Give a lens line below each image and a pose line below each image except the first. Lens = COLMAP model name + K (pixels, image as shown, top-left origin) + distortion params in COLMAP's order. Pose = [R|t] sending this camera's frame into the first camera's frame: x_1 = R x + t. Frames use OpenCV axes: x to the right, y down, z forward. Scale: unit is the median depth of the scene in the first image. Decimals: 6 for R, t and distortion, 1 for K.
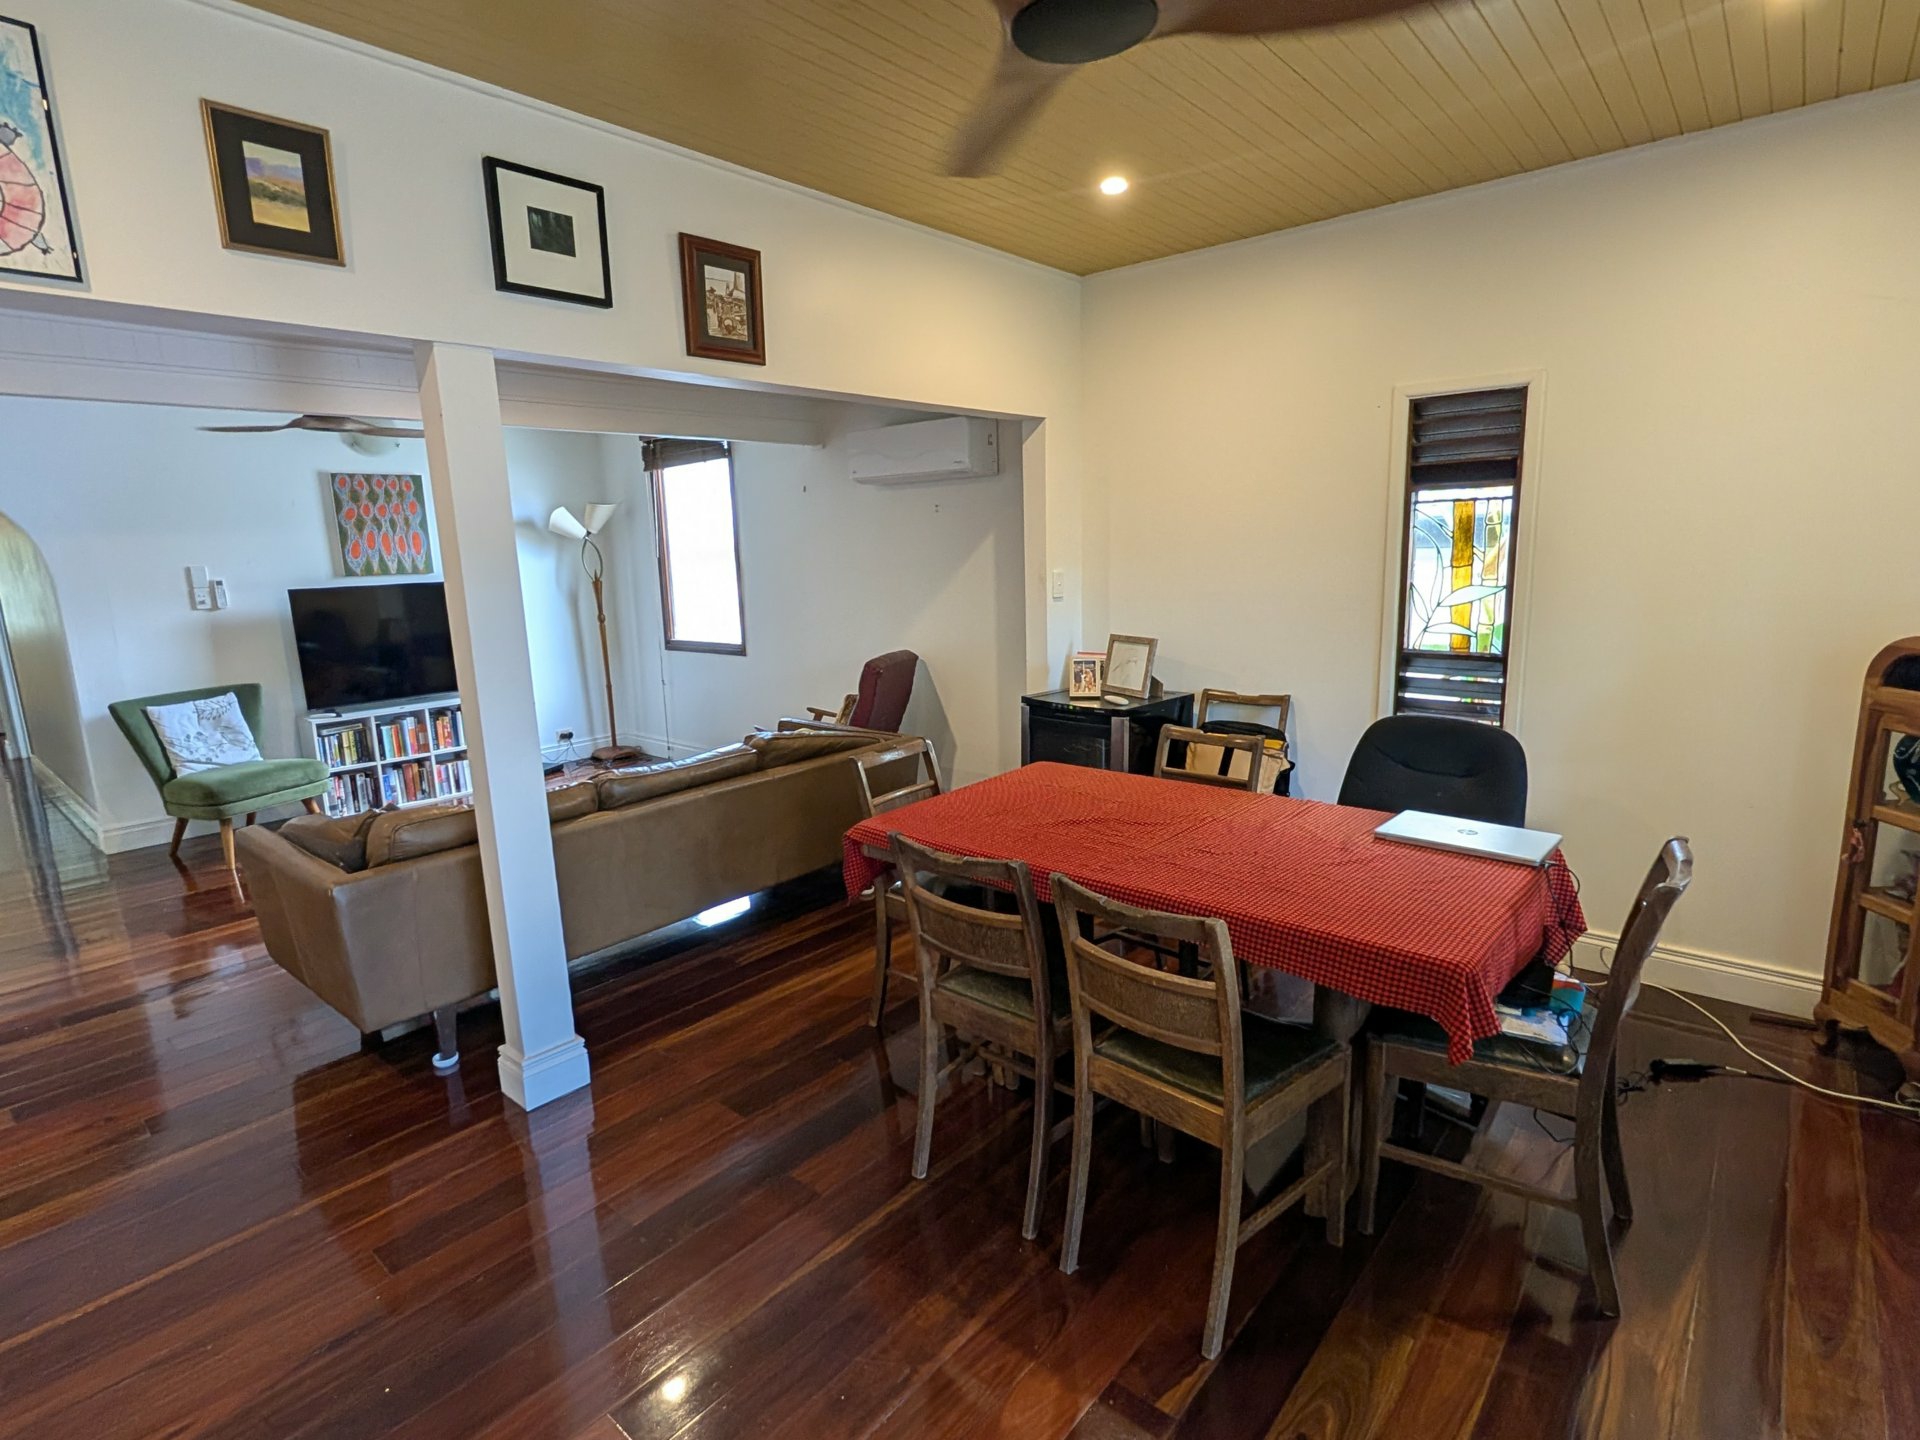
lens RADIAL K [[970.2, 0, 963.2], [0, 970.2, 720.5], [0, 0, 1]] dist [-0.002175, 0.000593]
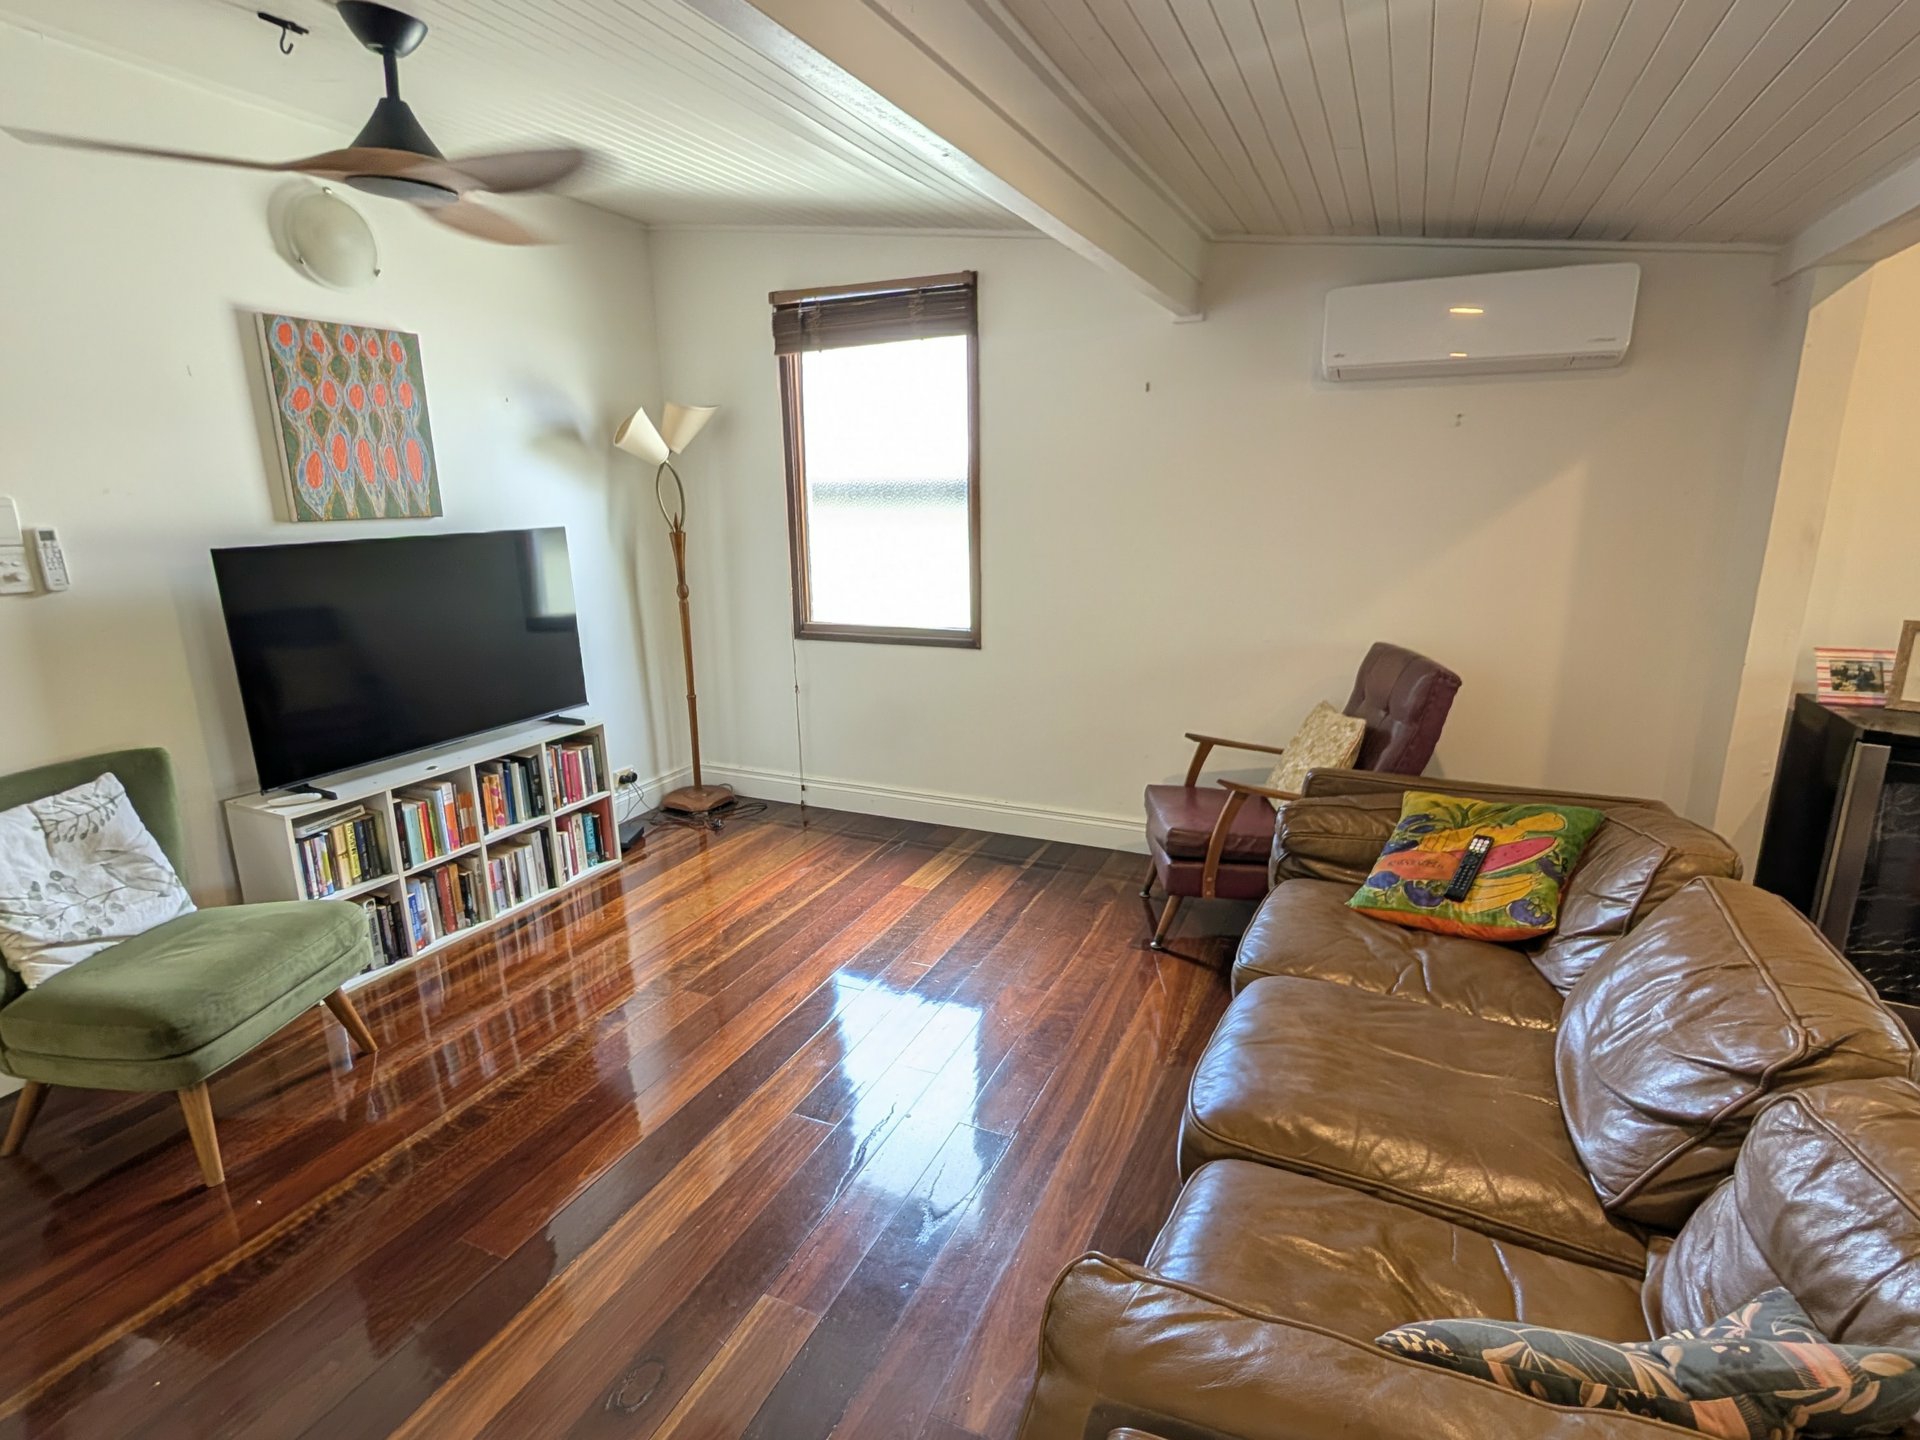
lens RADIAL K [[970.2, 0, 959.4], [0, 970.2, 718.8], [0, 0, 1]] dist [-0.002175, 0.000593]
pose [[0.959164, -0.050958, 0.278222, -0.444139], [0.036633, 0.997733, 0.056446, -0.059874], [-0.280468, -0.043949, 0.958857, 0.398900]]
